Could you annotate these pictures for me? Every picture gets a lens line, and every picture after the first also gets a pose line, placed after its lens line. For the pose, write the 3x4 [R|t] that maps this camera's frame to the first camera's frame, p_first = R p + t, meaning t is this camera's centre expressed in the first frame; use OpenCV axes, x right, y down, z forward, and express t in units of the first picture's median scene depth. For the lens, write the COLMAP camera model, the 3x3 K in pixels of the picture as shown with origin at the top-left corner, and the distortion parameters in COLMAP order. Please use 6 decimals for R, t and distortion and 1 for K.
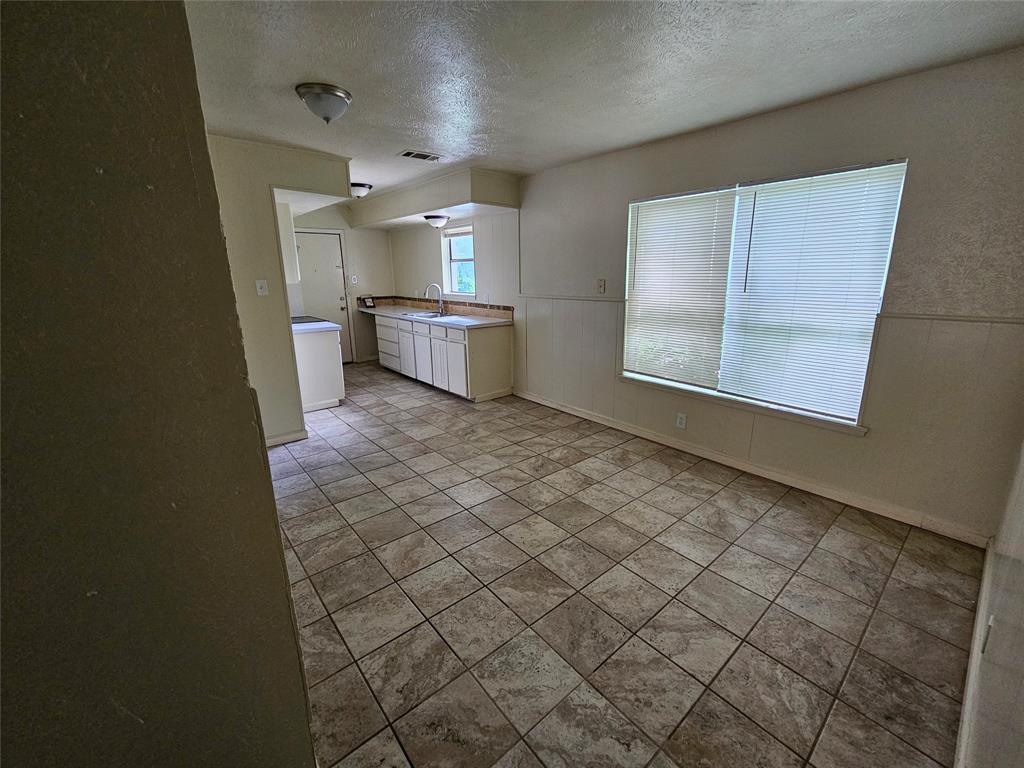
lens RADIAL K [[420.0, 0, 512.4], [0, 420.0, 382.1], [0, 0, 1]] dist [0.001210, 0.000452]
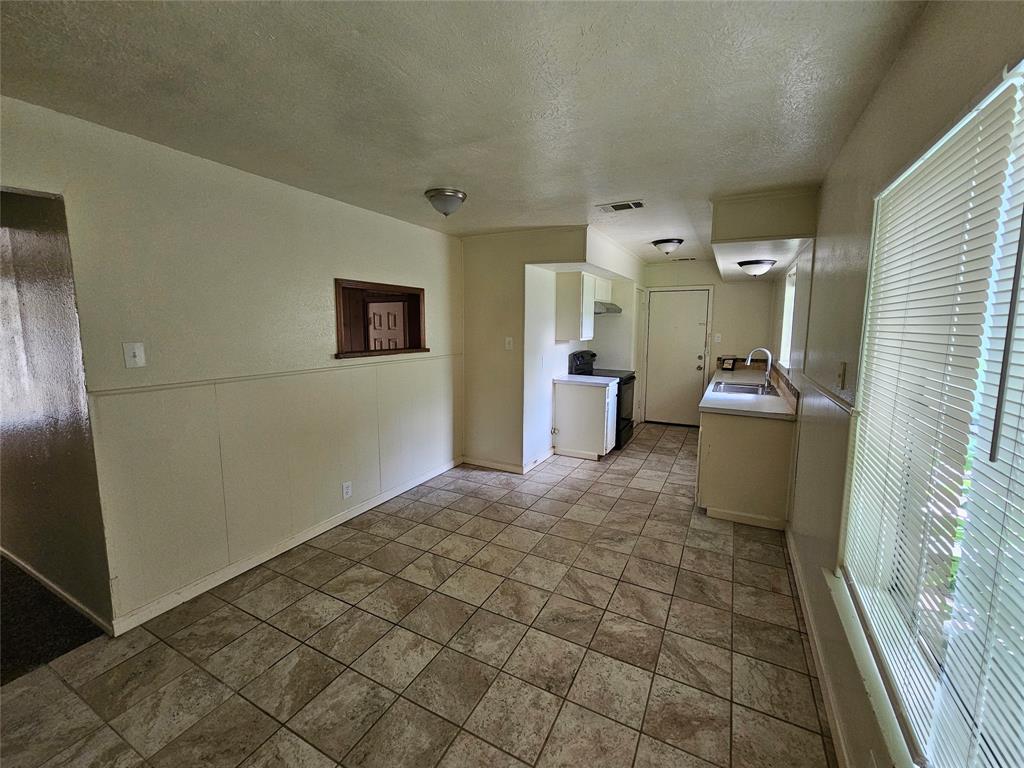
lens RADIAL K [[420.0, 0, 512.4], [0, 420.0, 379.6], [0, 0, 1]] dist [0.001210, 0.000452]
pose [[0.383099, 0.130097, -0.914500, 0.527694], [-0.241840, 0.969625, 0.036628, -0.156413], [0.891487, 0.207131, 0.402925, 0.494380]]
